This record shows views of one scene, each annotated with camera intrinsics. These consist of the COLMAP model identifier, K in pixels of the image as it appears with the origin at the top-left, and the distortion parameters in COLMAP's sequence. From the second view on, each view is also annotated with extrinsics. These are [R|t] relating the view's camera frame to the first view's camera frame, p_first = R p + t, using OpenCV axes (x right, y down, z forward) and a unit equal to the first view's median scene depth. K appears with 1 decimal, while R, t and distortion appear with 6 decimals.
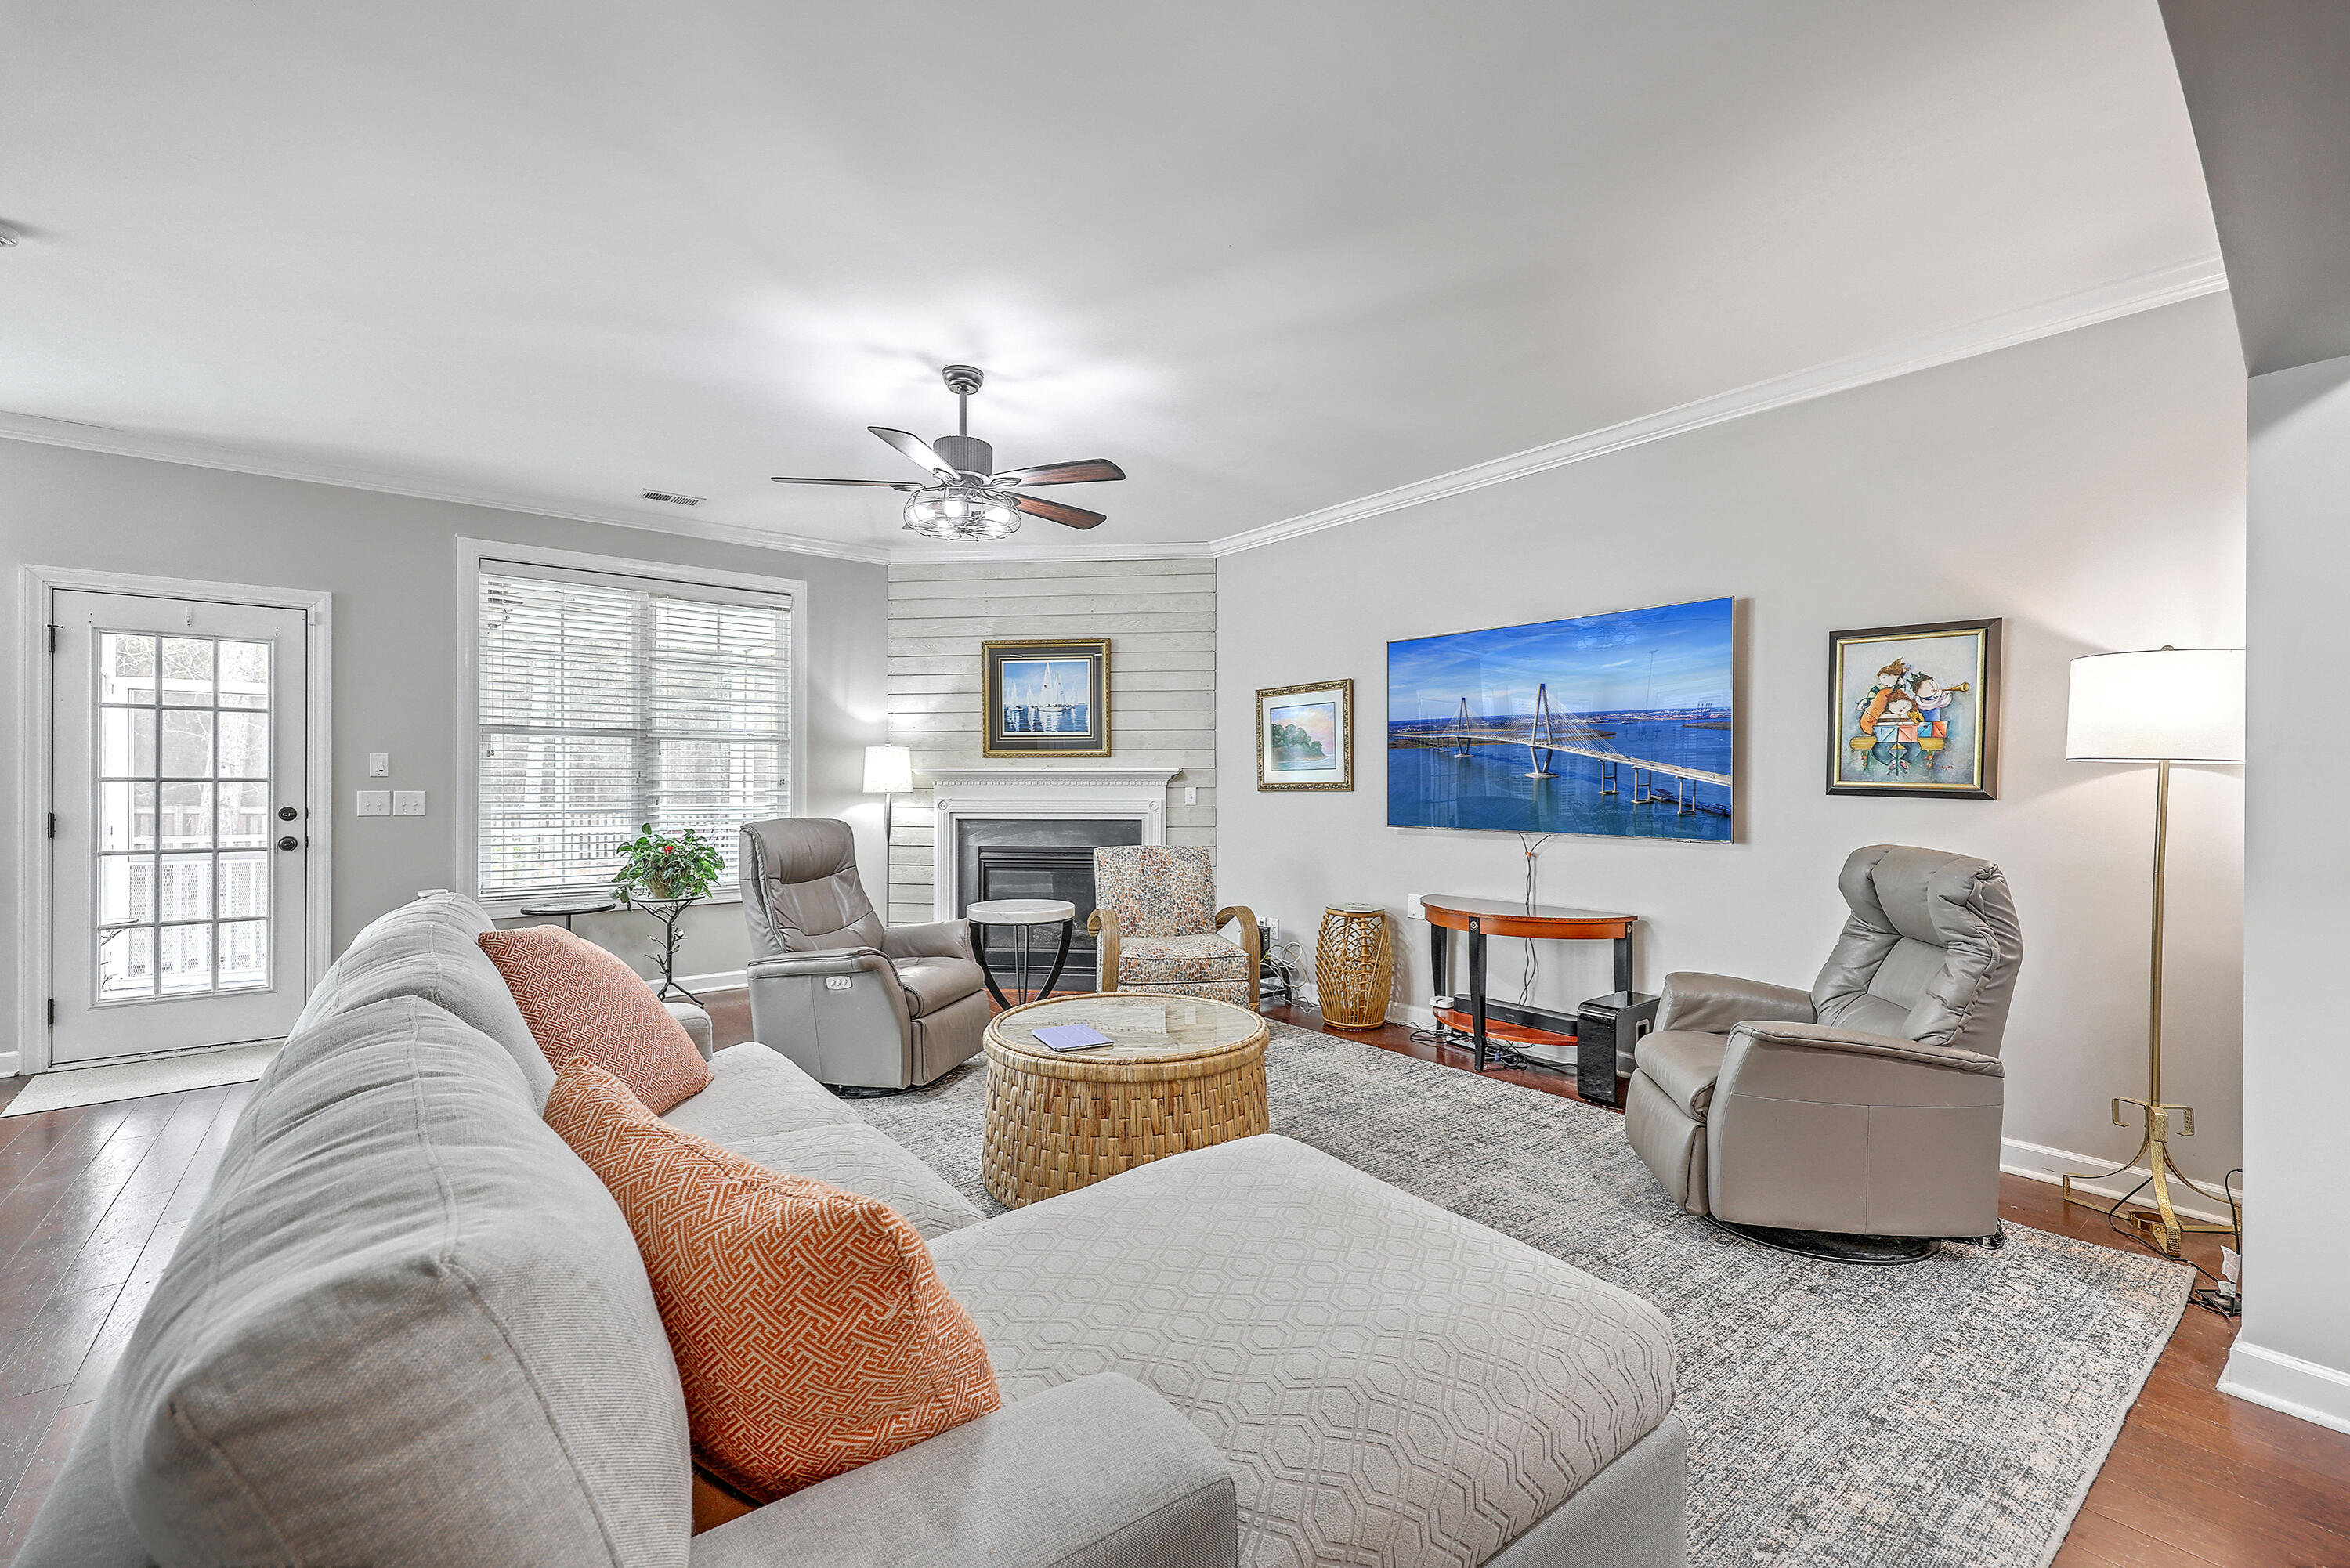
lens RADIAL K [[992.3, 0, 1176.4], [0, 992.3, 772.7], [0, 0, 1]] dist [-0.001567, -0.000191]
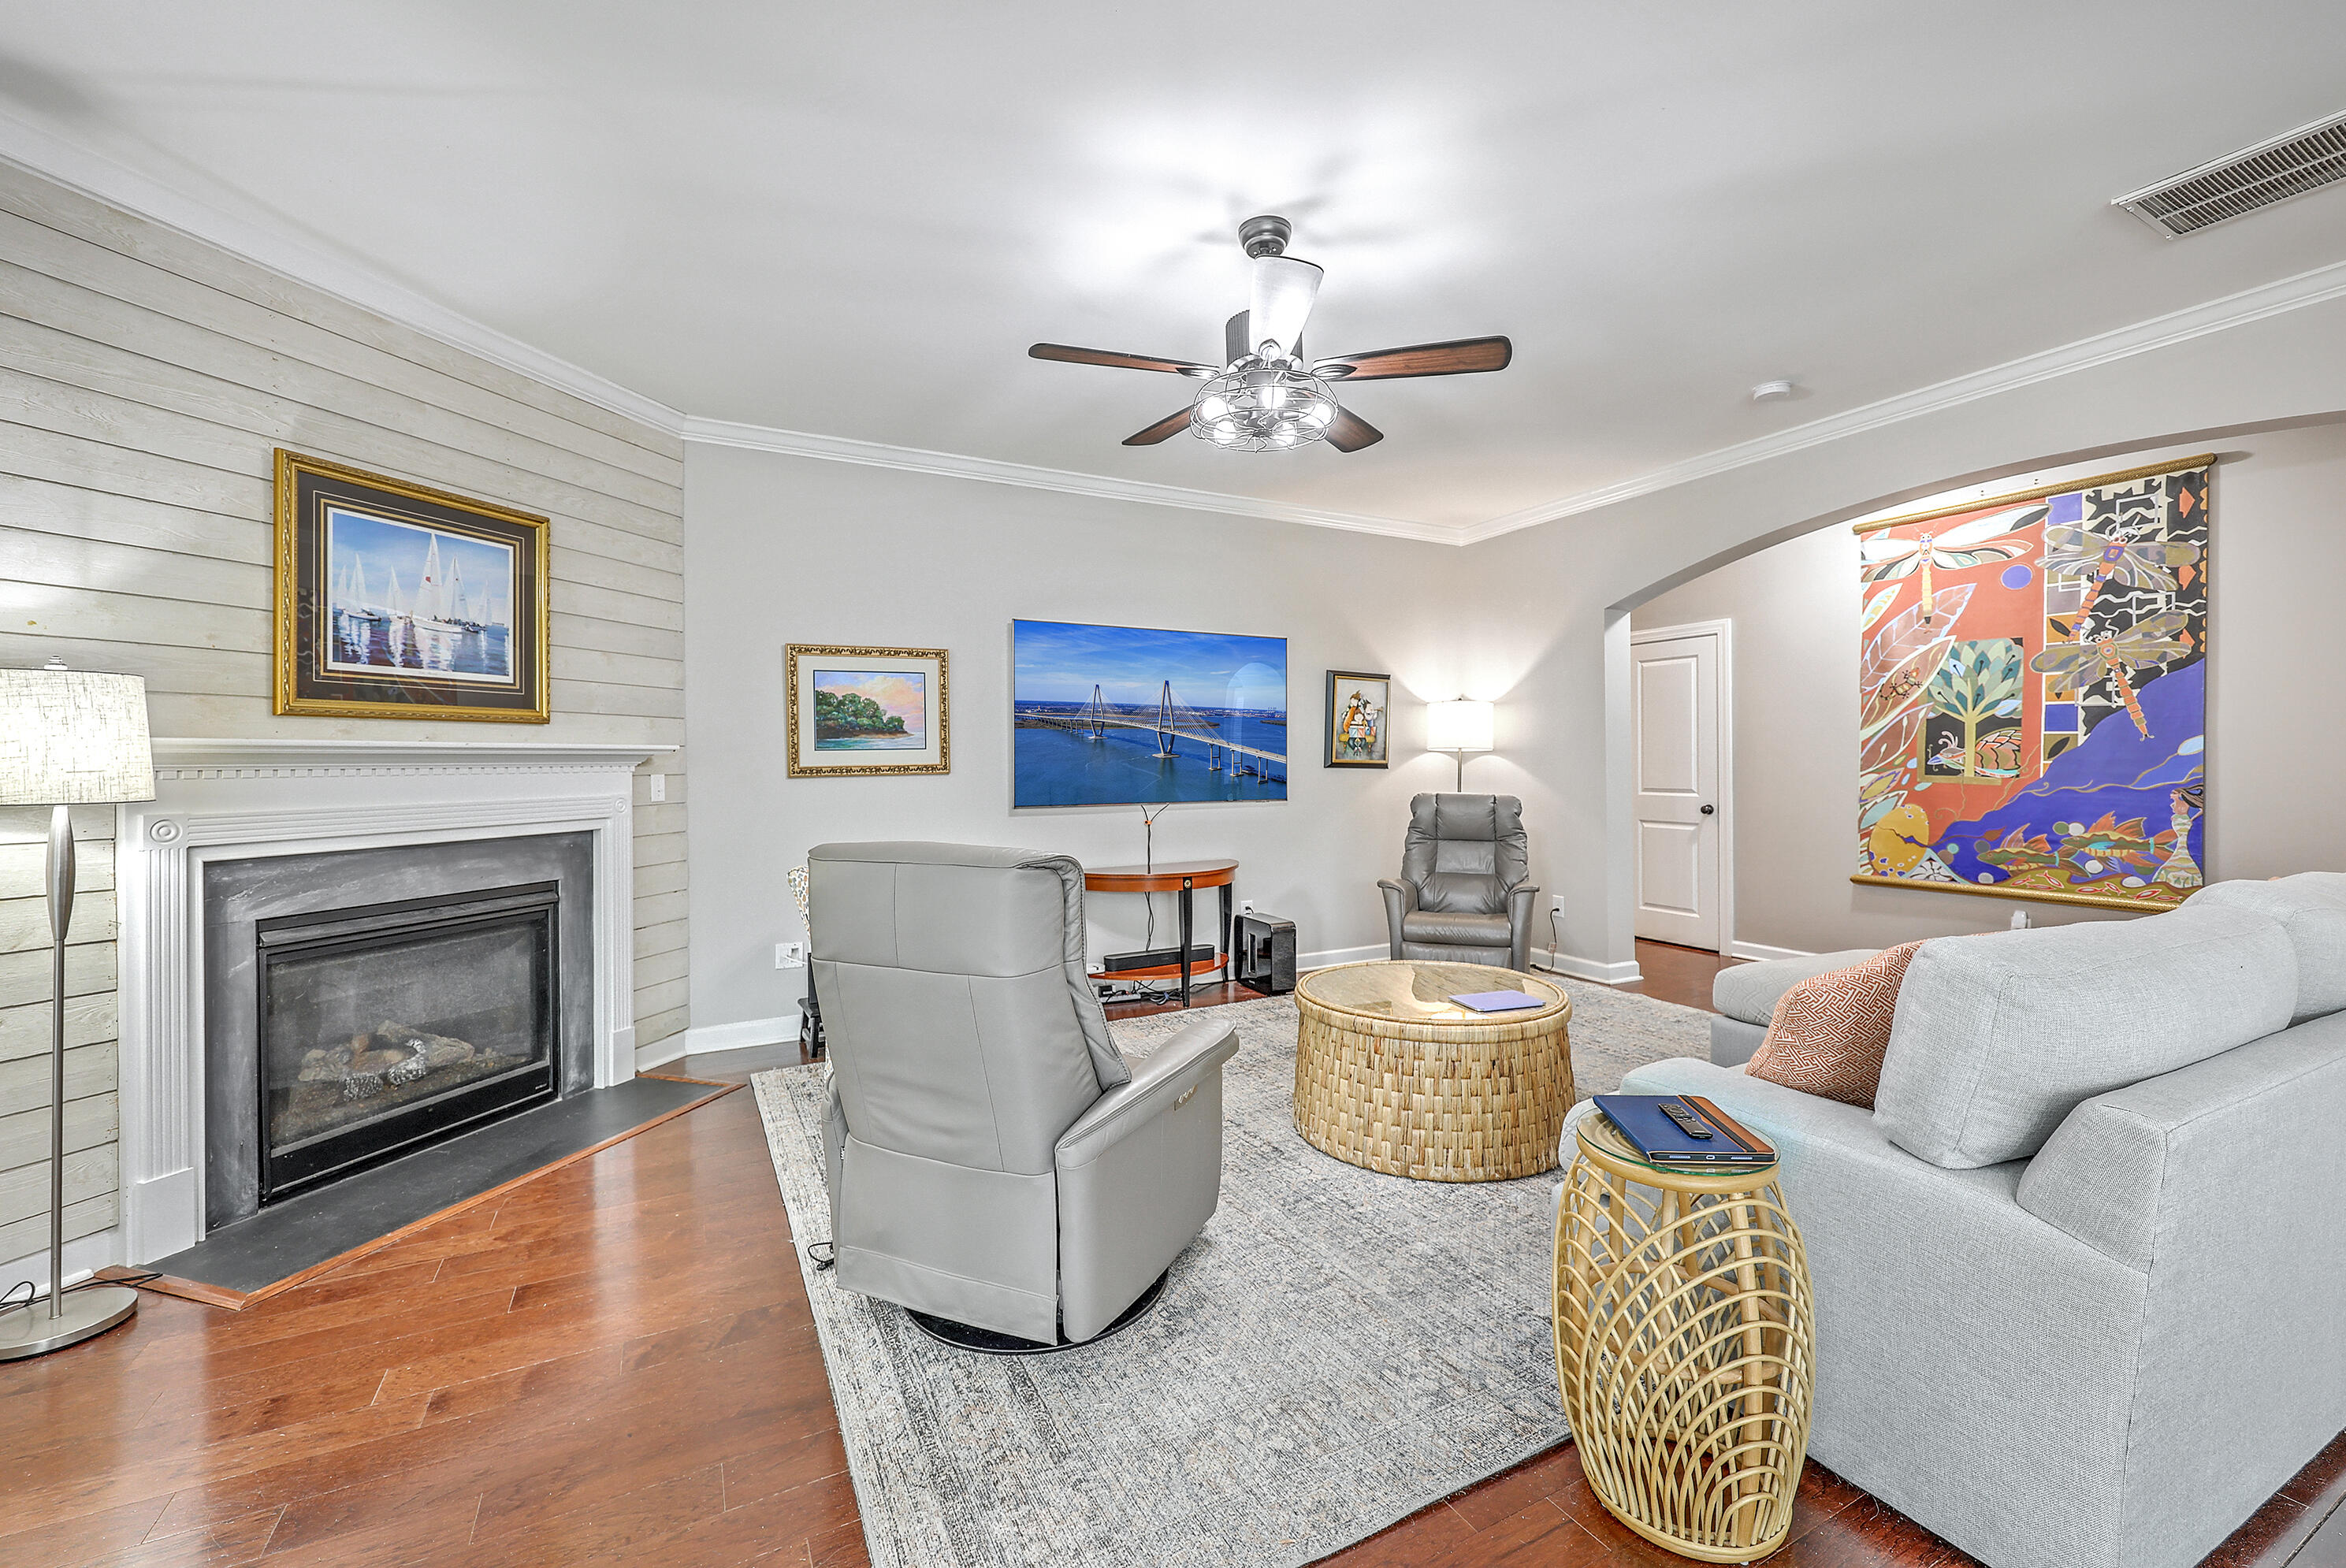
lens RADIAL K [[990.6, 0, 1174.4], [0, 990.6, 772.7], [0, 0, 1]] dist [-0.001567, -0.000191]
pose [[0.164833, -0.013918, 0.986223, -0.616286], [0.000126, 0.999901, 0.014090, 0.004540], [-0.986321, -0.002199, 0.164818, 0.586875]]
